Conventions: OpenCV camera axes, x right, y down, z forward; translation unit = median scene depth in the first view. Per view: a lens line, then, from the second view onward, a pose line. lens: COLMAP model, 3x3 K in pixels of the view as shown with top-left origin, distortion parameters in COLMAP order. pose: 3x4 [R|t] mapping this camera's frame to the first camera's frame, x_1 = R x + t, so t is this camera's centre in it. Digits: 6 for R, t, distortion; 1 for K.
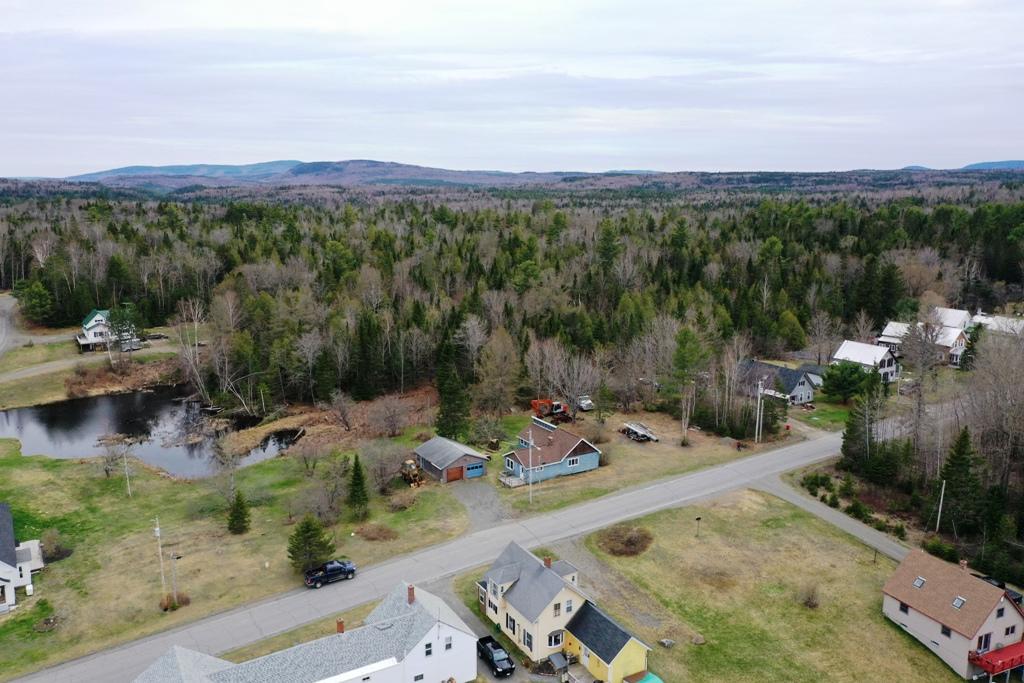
lens RADIAL K [[813.3, 0, 510.1], [0, 813.3, 344.5], [0, 0, 1]] dist [0.013583, 0.006027]
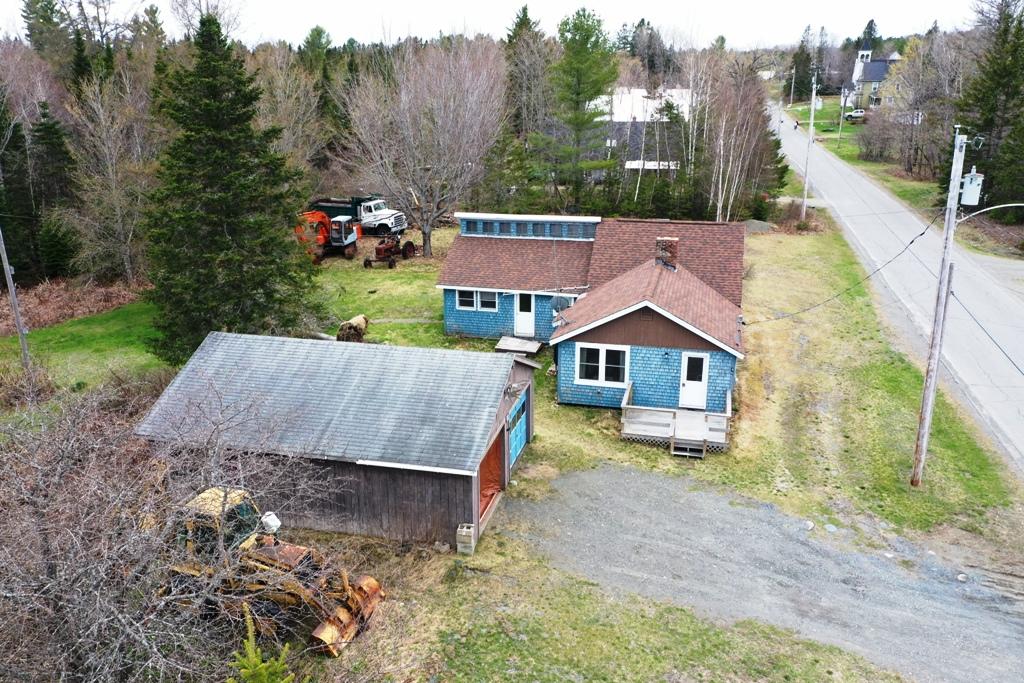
lens RADIAL K [[813.3, 0, 510.5], [0, 813.3, 342.3], [0, 0, 1]] dist [0.013583, 0.006027]
pose [[0.708985, -0.215086, 0.671623, -0.167156], [0.145883, 0.976487, 0.158720, 0.090932], [-0.689970, -0.014552, 0.723692, 0.783377]]
